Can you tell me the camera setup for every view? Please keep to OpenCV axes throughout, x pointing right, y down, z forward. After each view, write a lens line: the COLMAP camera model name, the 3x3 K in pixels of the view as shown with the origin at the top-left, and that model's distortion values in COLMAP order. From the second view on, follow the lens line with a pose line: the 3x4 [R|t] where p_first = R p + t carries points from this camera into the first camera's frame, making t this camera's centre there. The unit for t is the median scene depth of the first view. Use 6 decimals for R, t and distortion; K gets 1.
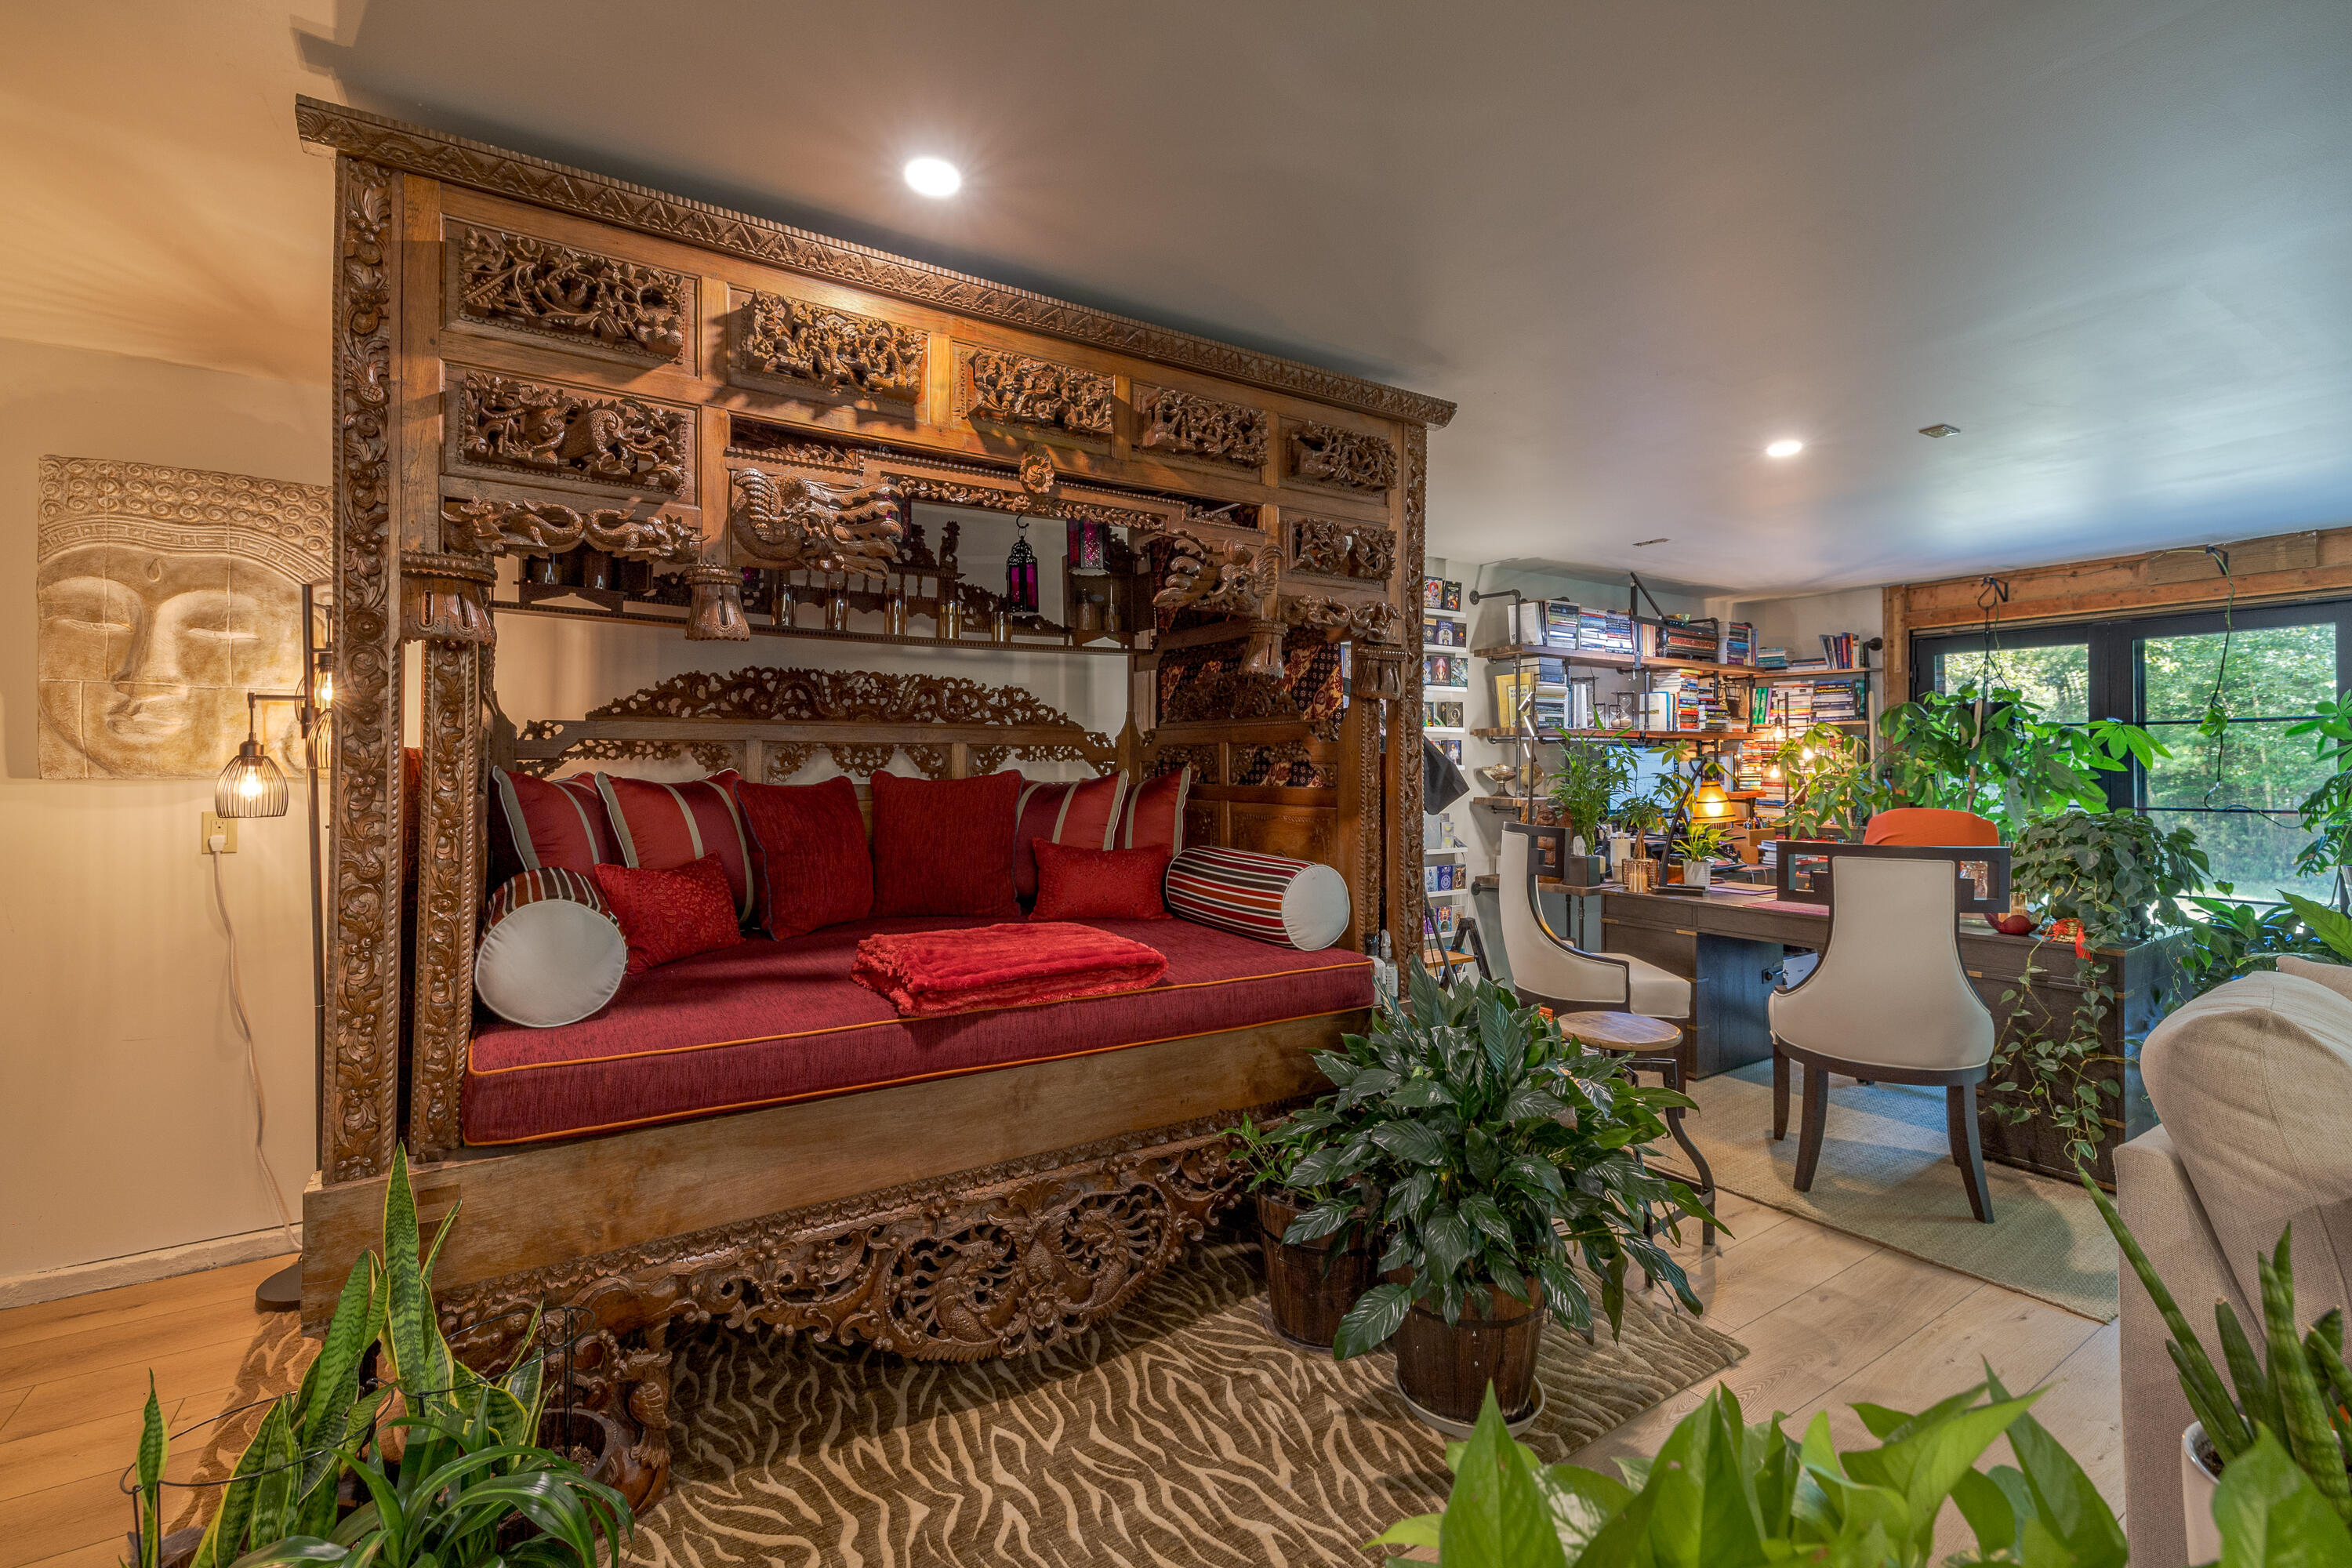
lens RADIAL K [[1007.4, 0, 1180.1], [0, 1007.4, 769.2], [0, 0, 1]] dist [0.006349, -0.002222]
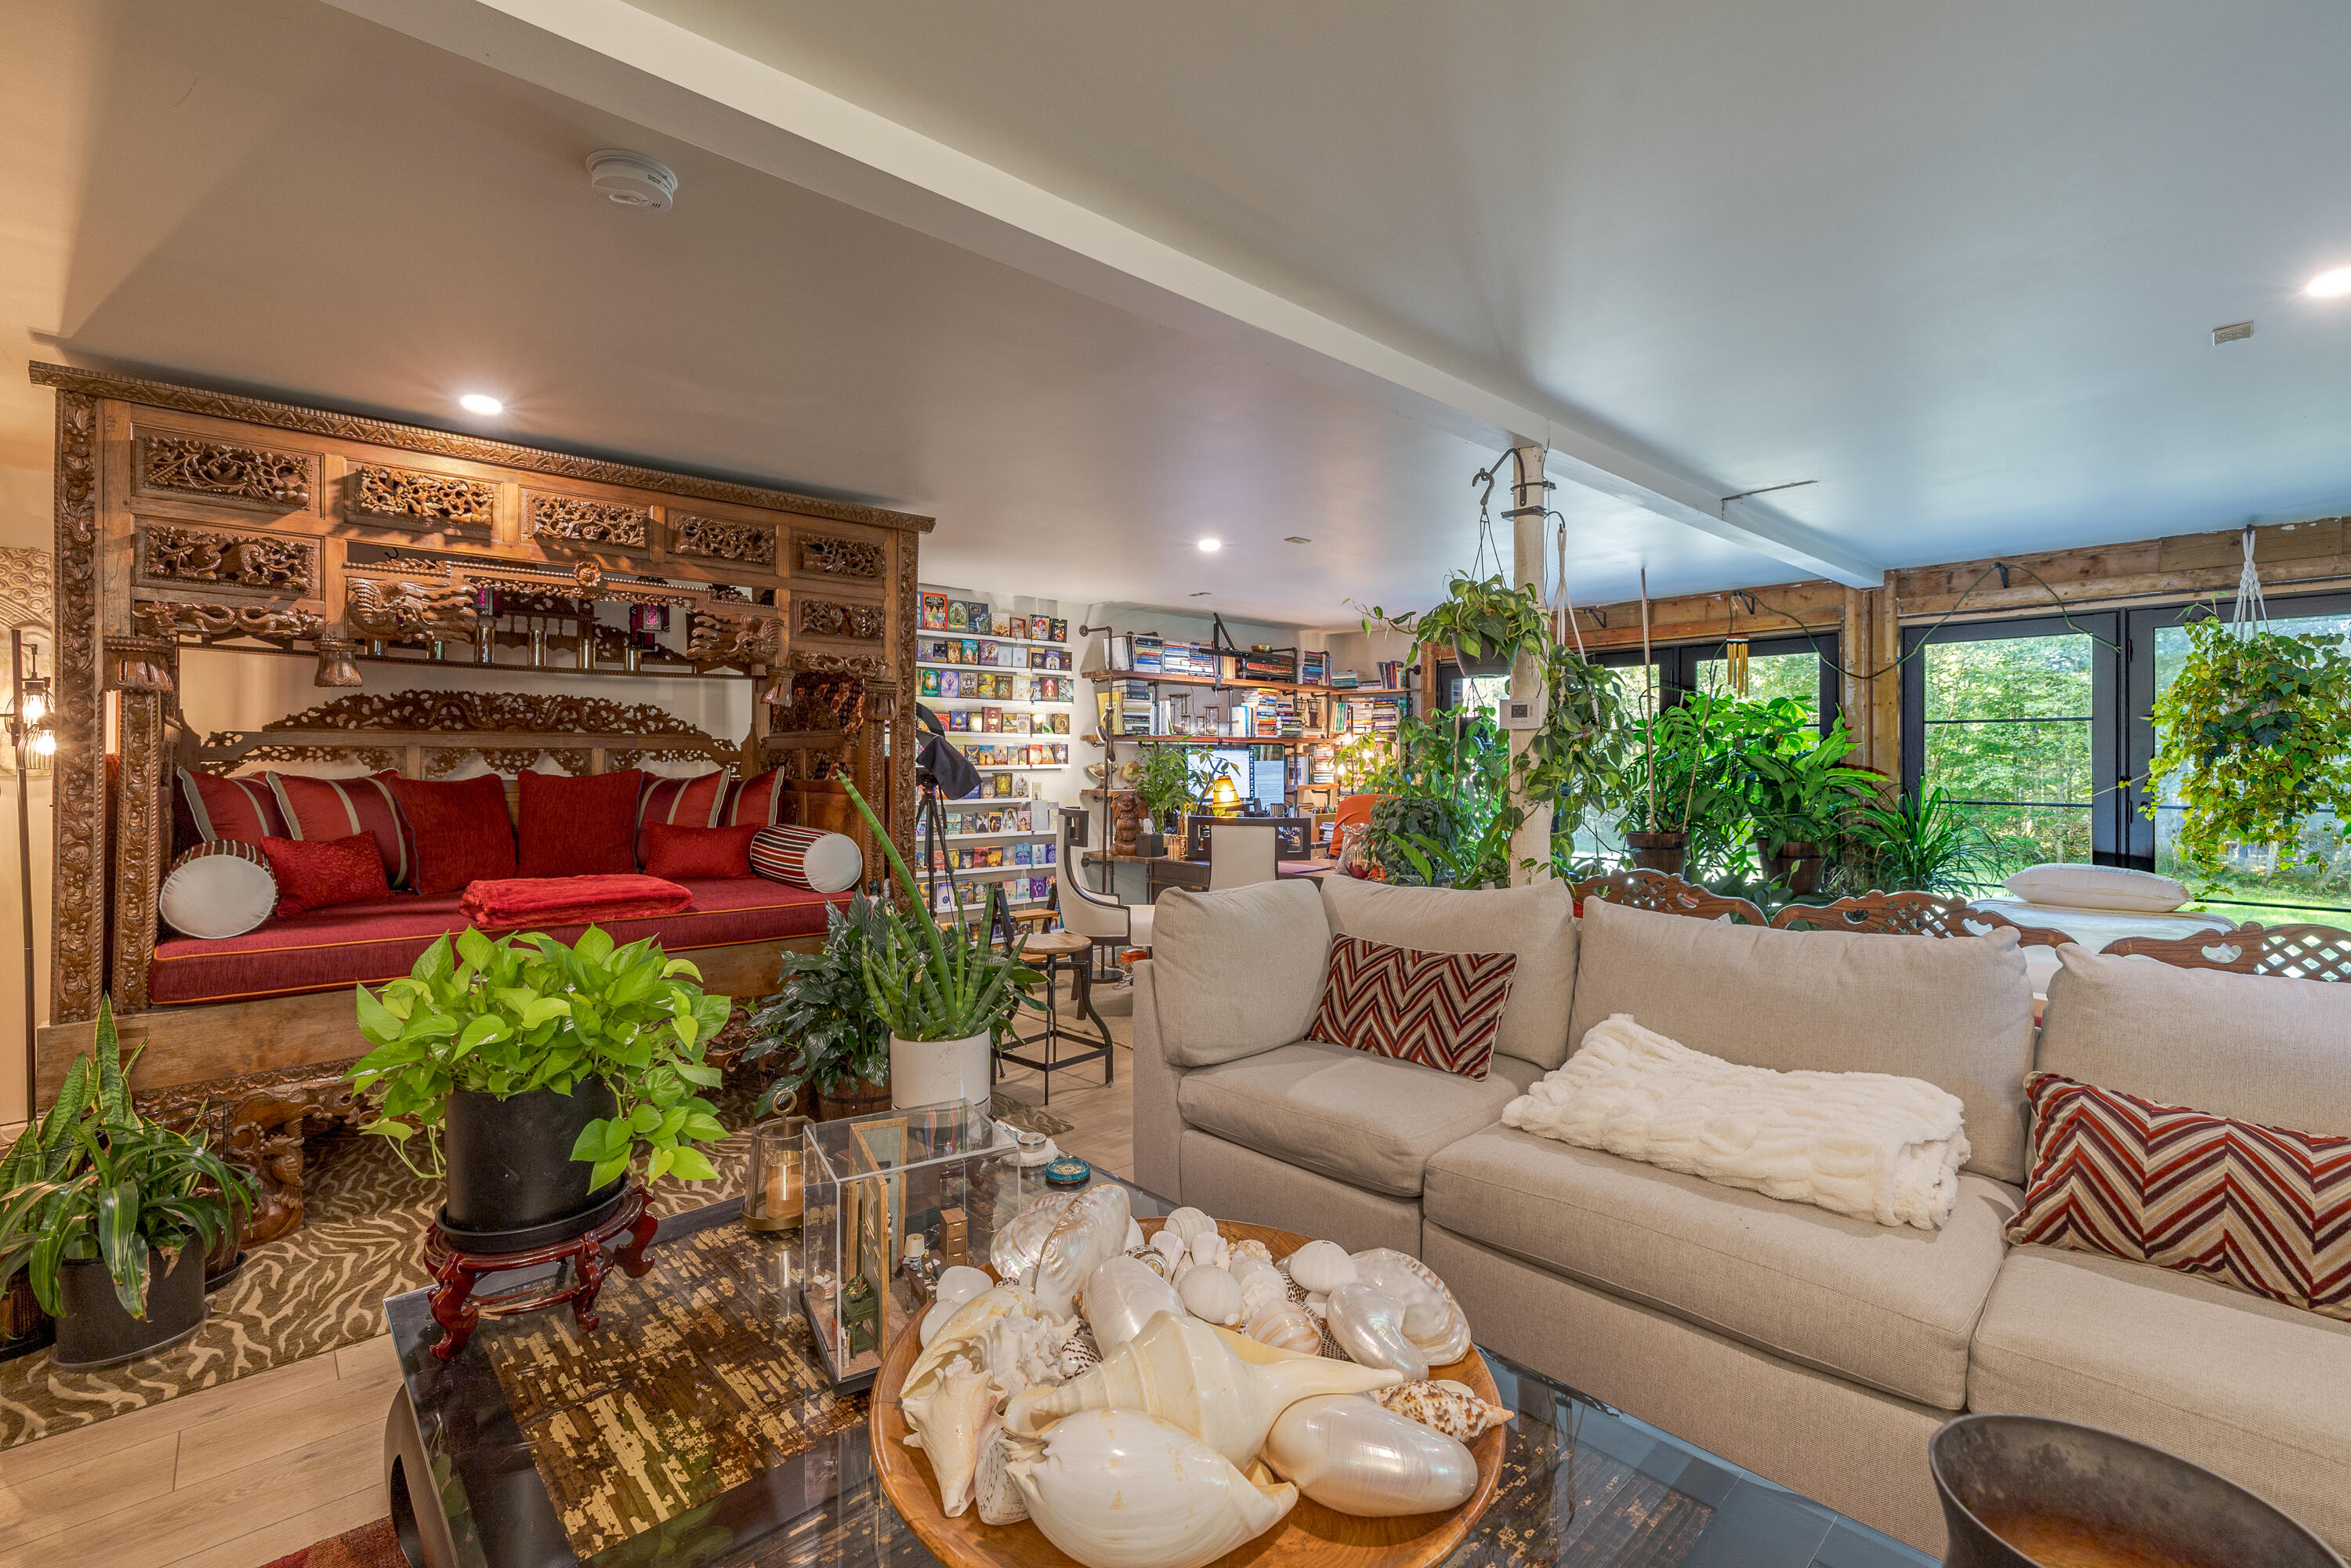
lens RADIAL K [[1007.0, 0, 1171.8], [0, 1007.0, 769.8], [0, 0, 1]] dist [0.006349, -0.002222]
pose [[0.986269, -0.002419, 0.165129, 0.467768], [0.001962, 0.999994, 0.002928, -0.000428], [-0.165135, -0.002564, 0.986268, -0.635415]]
